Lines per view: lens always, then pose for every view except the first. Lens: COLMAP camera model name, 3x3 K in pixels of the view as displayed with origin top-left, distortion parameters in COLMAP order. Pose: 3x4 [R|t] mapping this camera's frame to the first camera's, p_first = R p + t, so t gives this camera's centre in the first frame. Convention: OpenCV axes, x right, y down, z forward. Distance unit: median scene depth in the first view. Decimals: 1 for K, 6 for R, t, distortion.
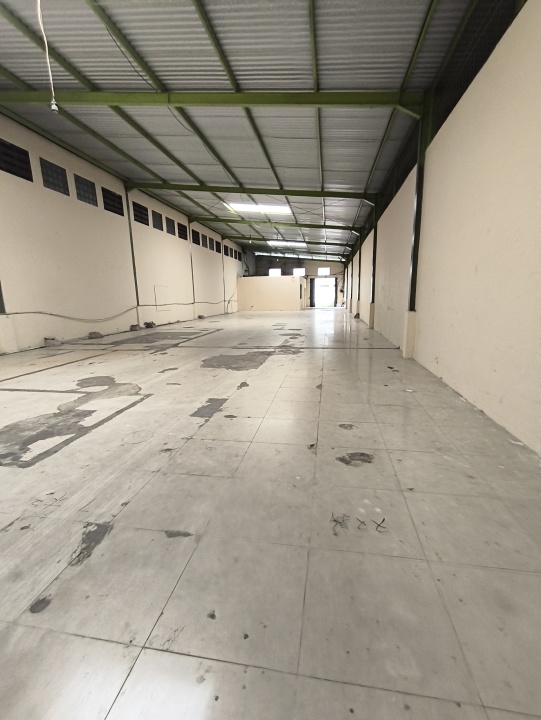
lens RADIAL K [[321.0, 0, 270.5], [0, 321.0, 360.0], [0, 0, 1]] dist [-0.002289, 0.000001]
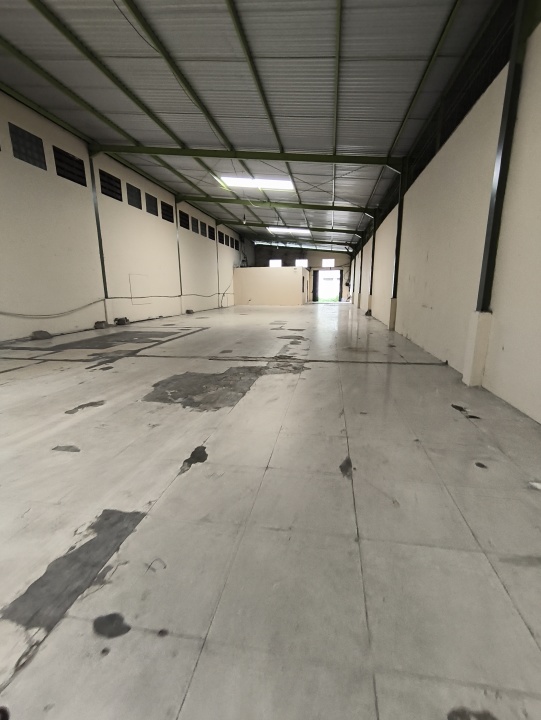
lens RADIAL K [[321.0, 0, 270.5], [0, 321.0, 360.0], [0, 0, 1]] dist [-0.002289, 0.000001]
pose [[0.999919, 0.012613, -0.001456, 0.011497], [-0.012584, 0.999743, 0.018844, -0.031647], [0.001693, -0.018824, 0.999821, 0.179344]]
